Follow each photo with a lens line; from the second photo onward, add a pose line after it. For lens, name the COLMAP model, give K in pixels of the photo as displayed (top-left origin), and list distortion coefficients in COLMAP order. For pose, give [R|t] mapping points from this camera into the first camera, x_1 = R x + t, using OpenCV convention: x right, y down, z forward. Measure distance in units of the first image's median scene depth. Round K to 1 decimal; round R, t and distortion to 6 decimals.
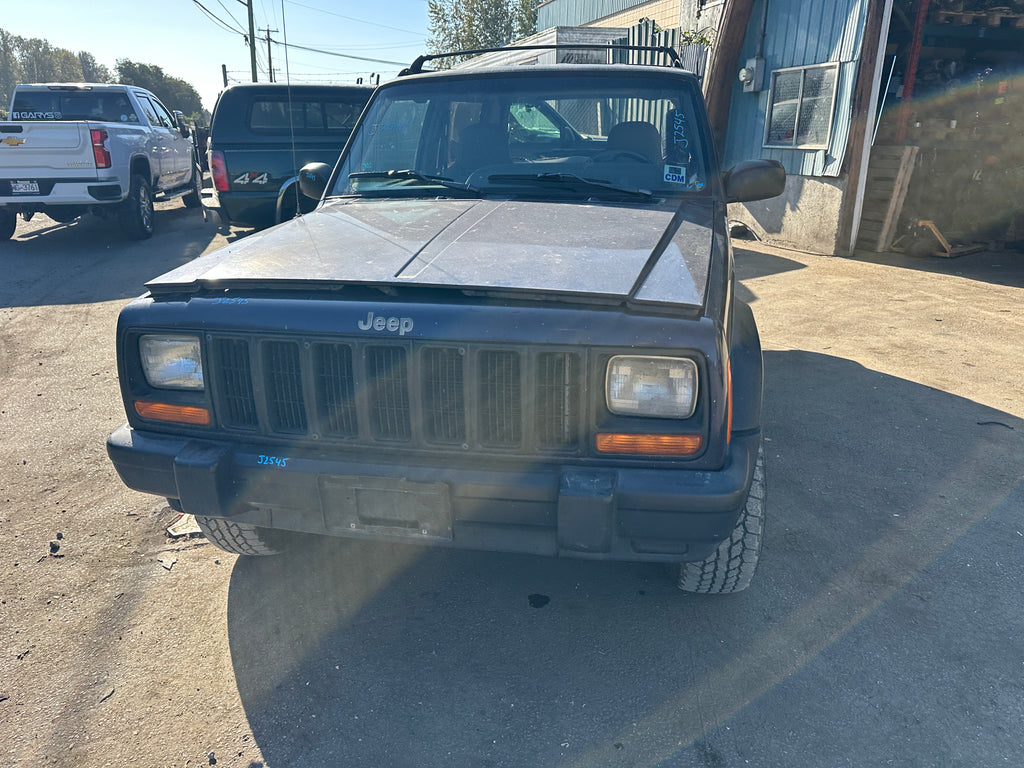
lens RADIAL K [[721.8, 0, 517.2], [0, 721.8, 382.6], [0, 0, 1]] dist [0.030683, -0.035069]
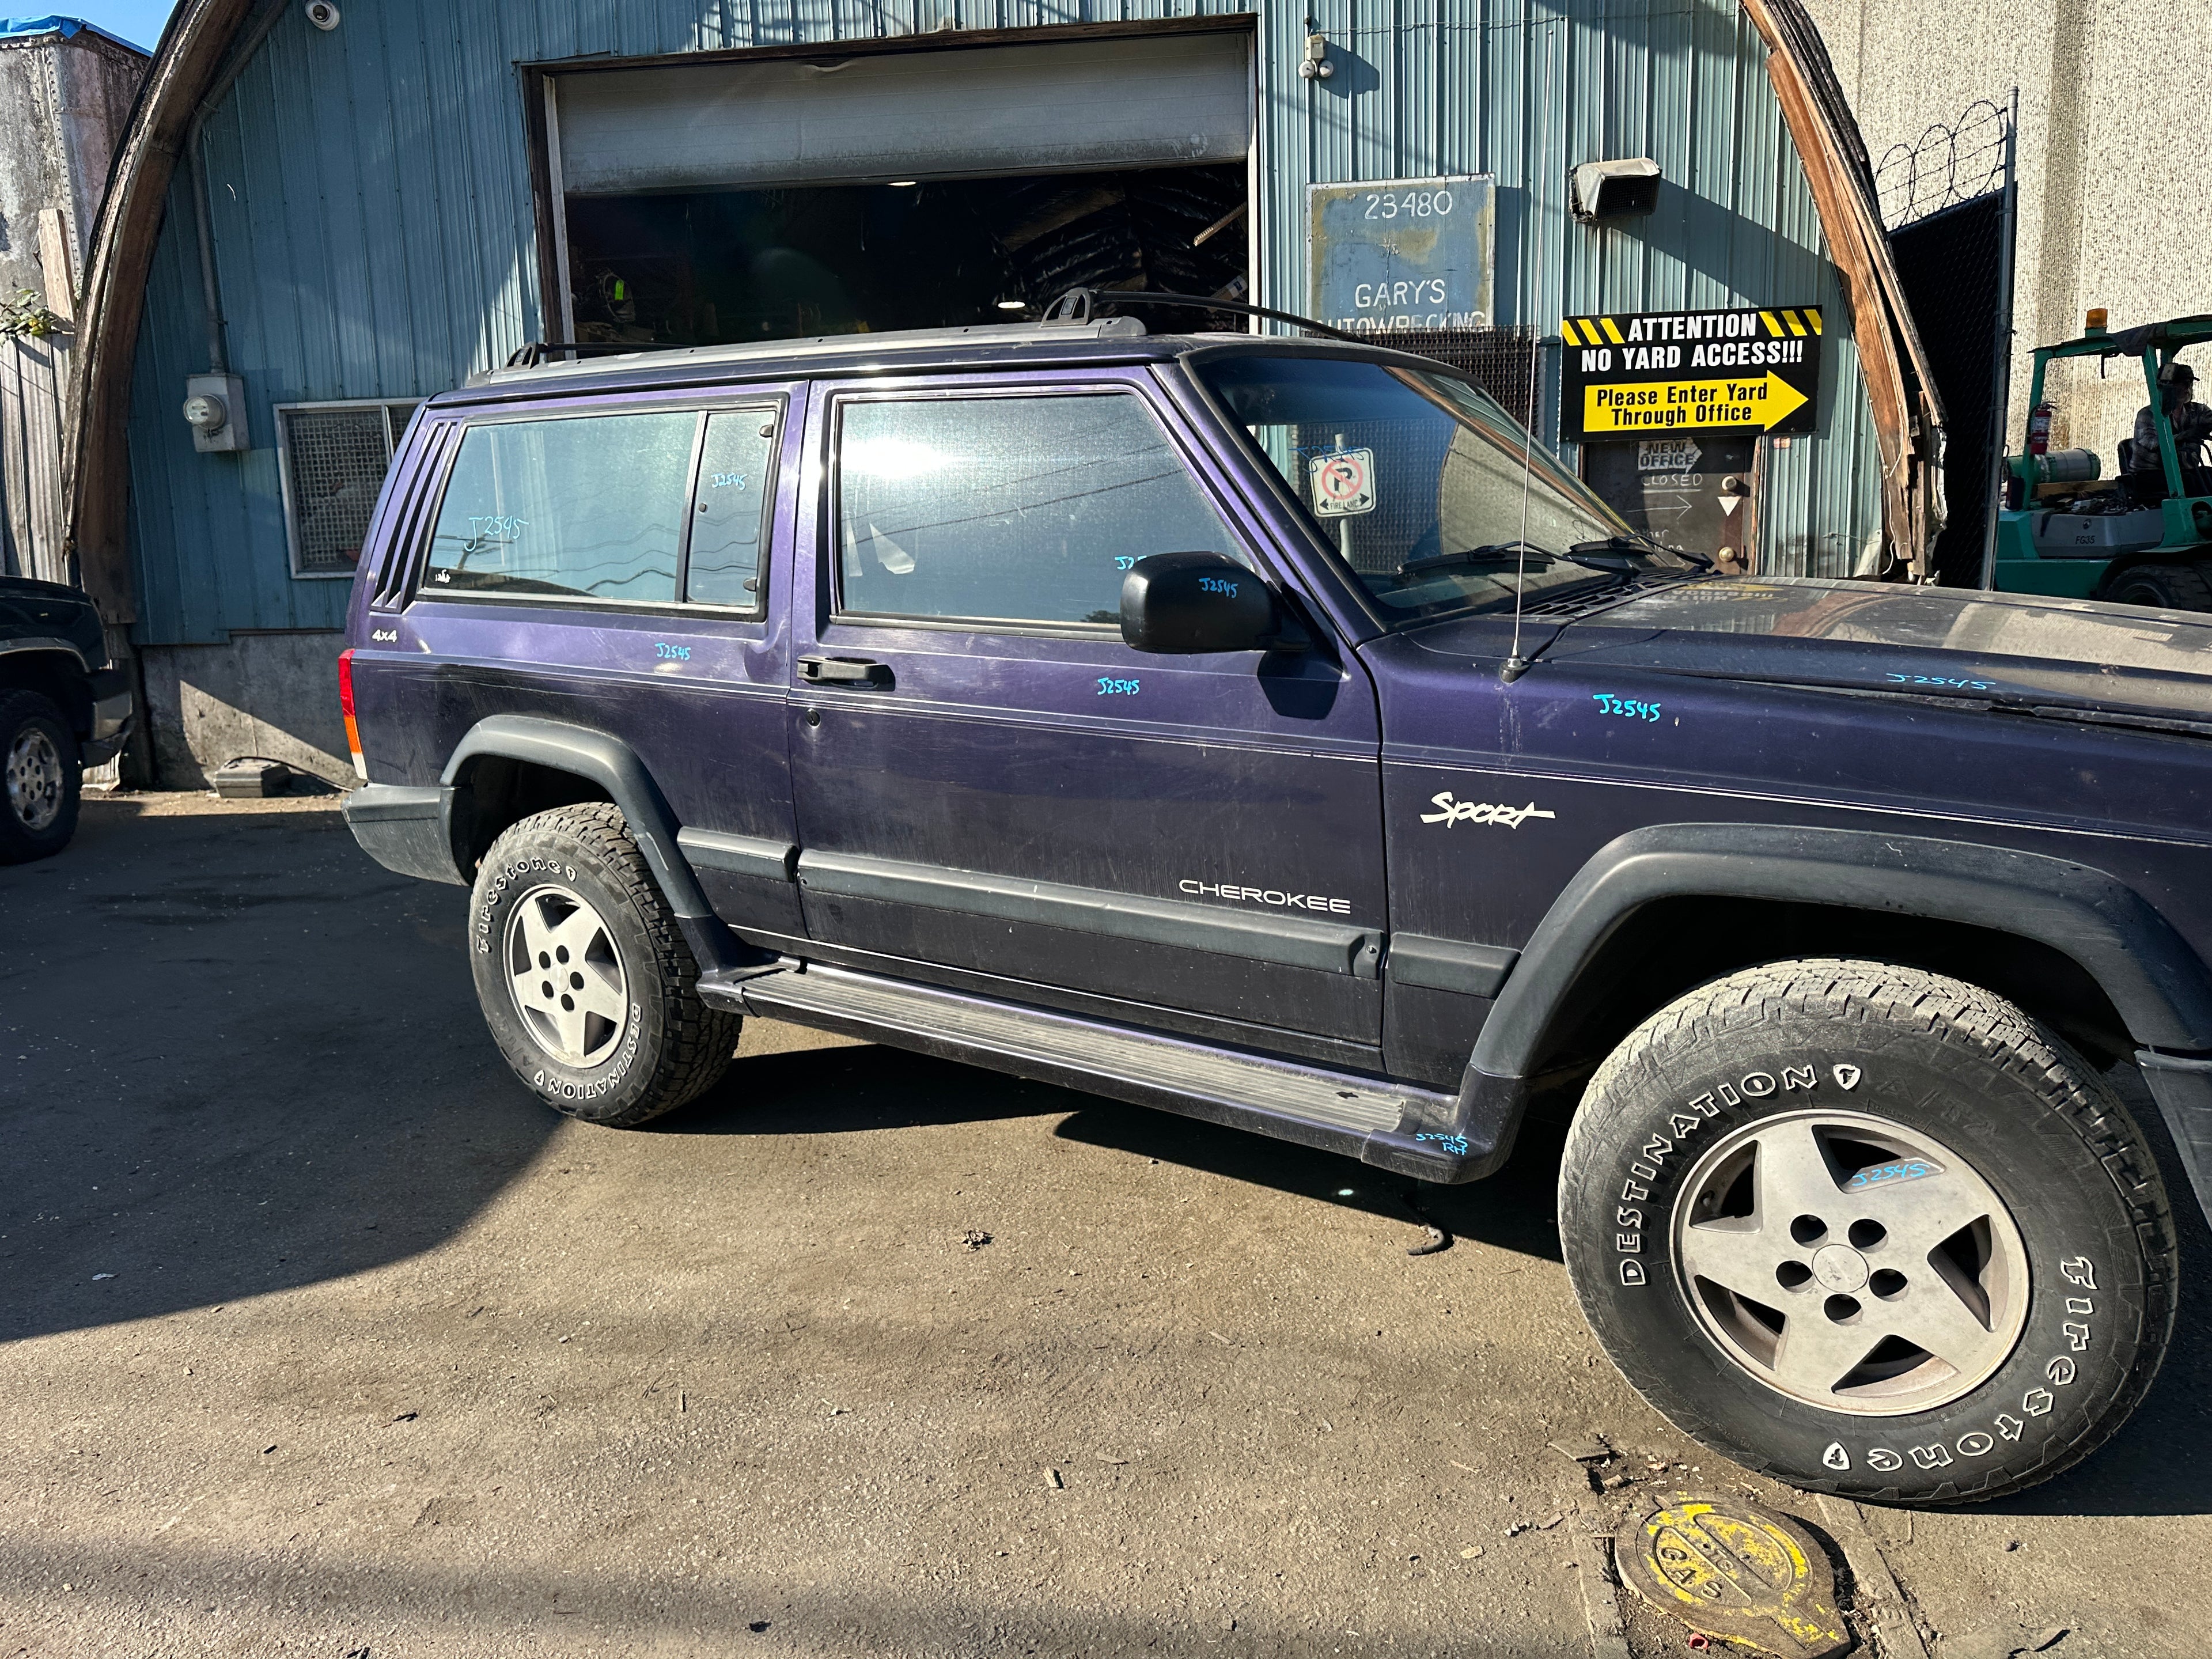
lens RADIAL K [[1559.2, 0, 1114.8], [0, 1559.2, 825.9], [0, 0, 1]] dist [0.030683, -0.035069]
pose [[0.376490, -0.181490, 0.908469, -0.389179], [0.334256, 0.941181, 0.049501, -0.089954], [-0.864018, 0.285025, 0.415009, 0.300573]]
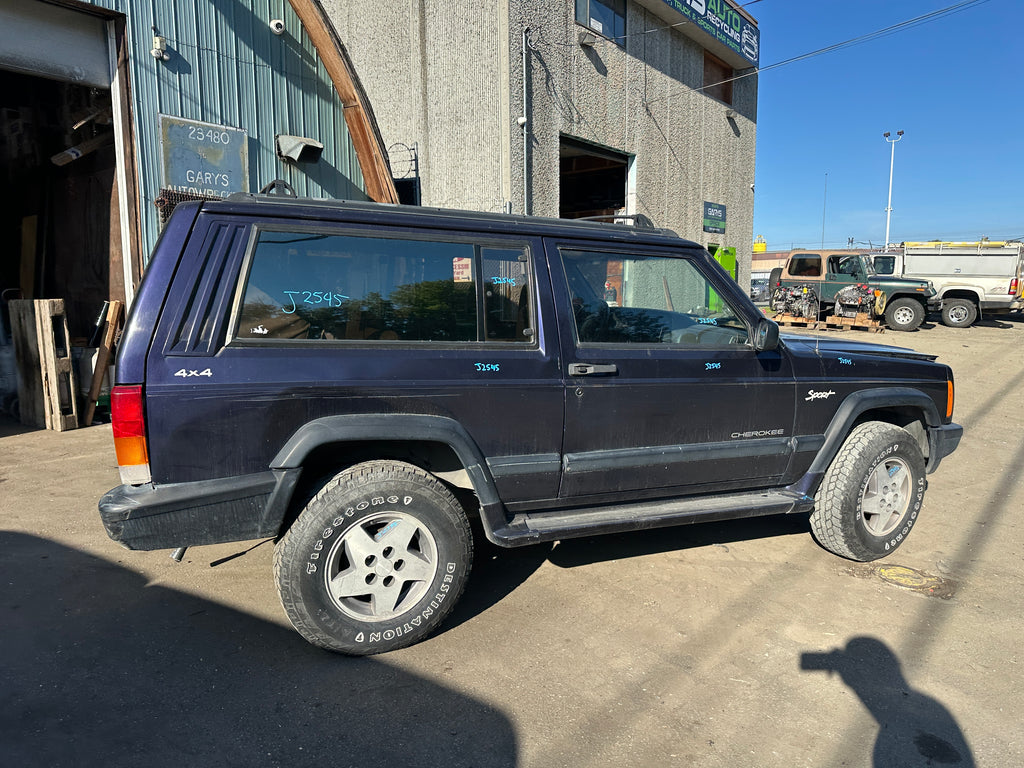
lens RADIAL K [[721.8, 0, 520.0], [0, 721.8, 389.0], [0, 0, 1]] dist [0.030683, -0.035069]
pose [[-0.588378, -0.118562, 0.799846, -0.354167], [0.258166, 0.909872, 0.324782, -0.248627], [-0.766265, 0.397587, -0.504740, 0.716913]]
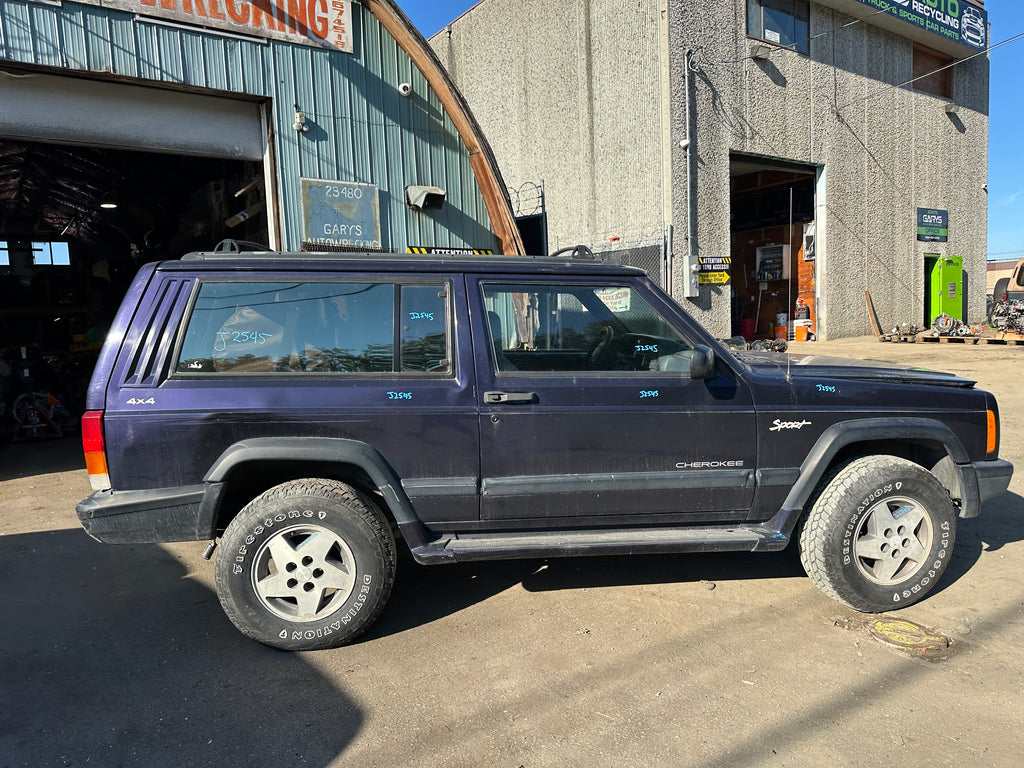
lens RADIAL K [[721.8, 0, 519.1], [0, 721.8, 391.6], [0, 0, 1]] dist [0.030683, -0.035069]
pose [[-0.318734, -0.091206, 0.943446, -0.443179], [0.338141, 0.918924, 0.203073, -0.206924], [-0.885477, 0.383744, -0.262052, 0.591482]]
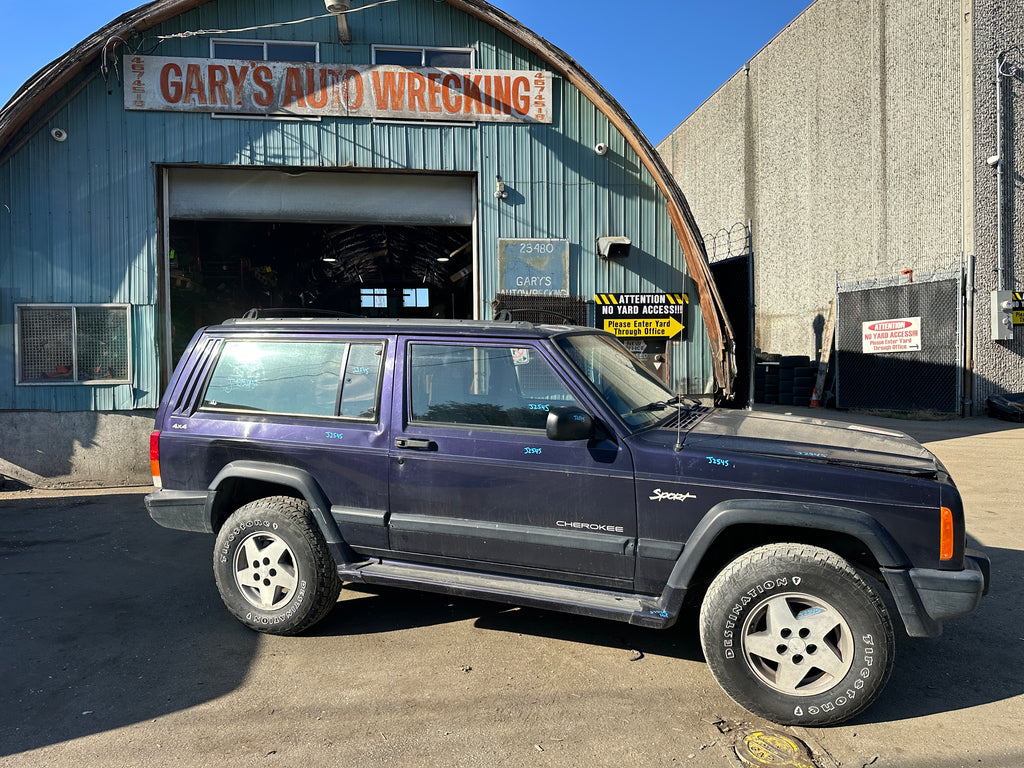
lens RADIAL K [[721.8, 0, 514.4], [0, 721.8, 383.8], [0, 0, 1]] dist [0.030683, -0.035069]
pose [[0.157501, -0.040622, 0.986683, -0.502139], [0.331298, 0.943422, -0.014043, -0.135645], [-0.930288, 0.329098, 0.162048, 0.354290]]
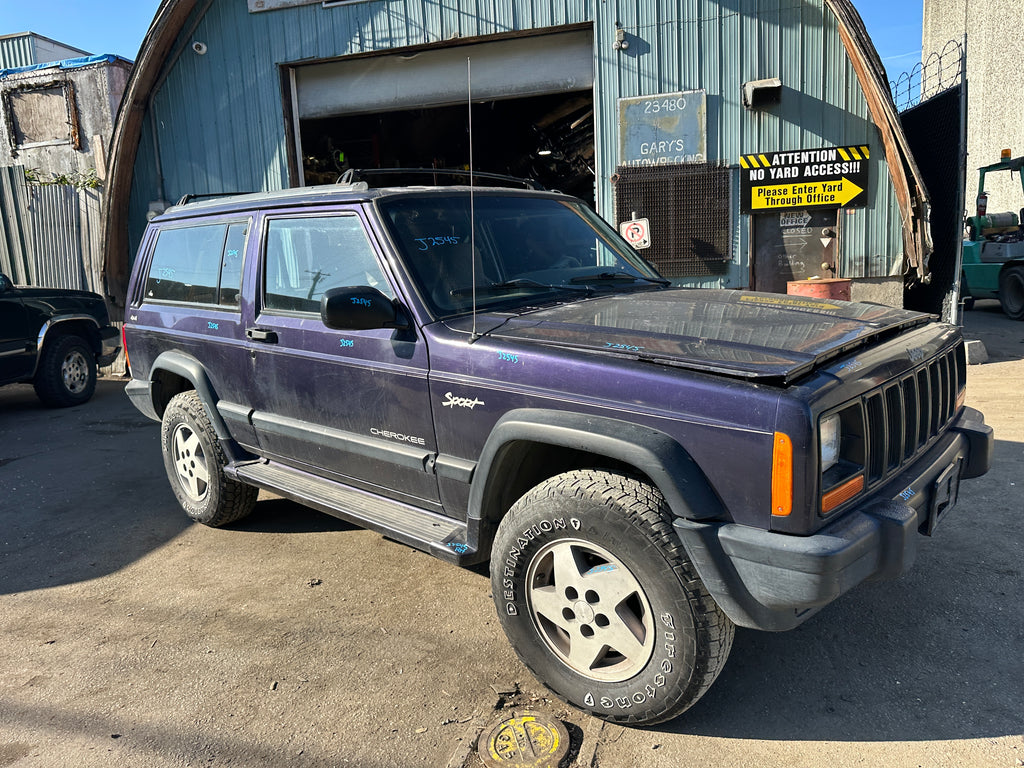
lens RADIAL K [[721.8, 0, 515.7], [0, 721.8, 383.6], [0, 0, 1]] dist [0.030683, -0.035069]
pose [[0.509522, -0.171198, 0.843255, -0.343151], [0.330572, 0.943746, -0.008142, -0.053675], [-0.794424, 0.282905, 0.537453, 0.182720]]
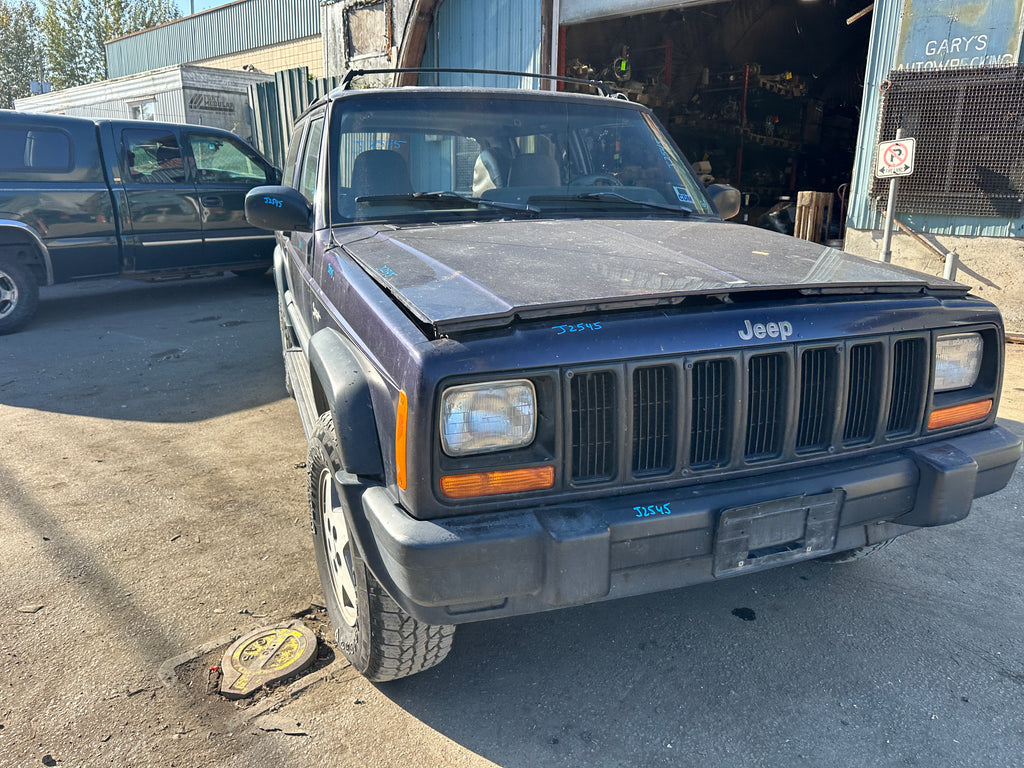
lens RADIAL K [[721.8, 0, 514.2], [0, 721.8, 382.5], [0, 0, 1]] dist [0.030683, -0.035069]
pose [[0.849789, -0.130869, 0.510618, -0.193040], [0.164980, 0.986055, -0.021845, -0.010191], [-0.500639, 0.102805, 0.859530, 0.077408]]
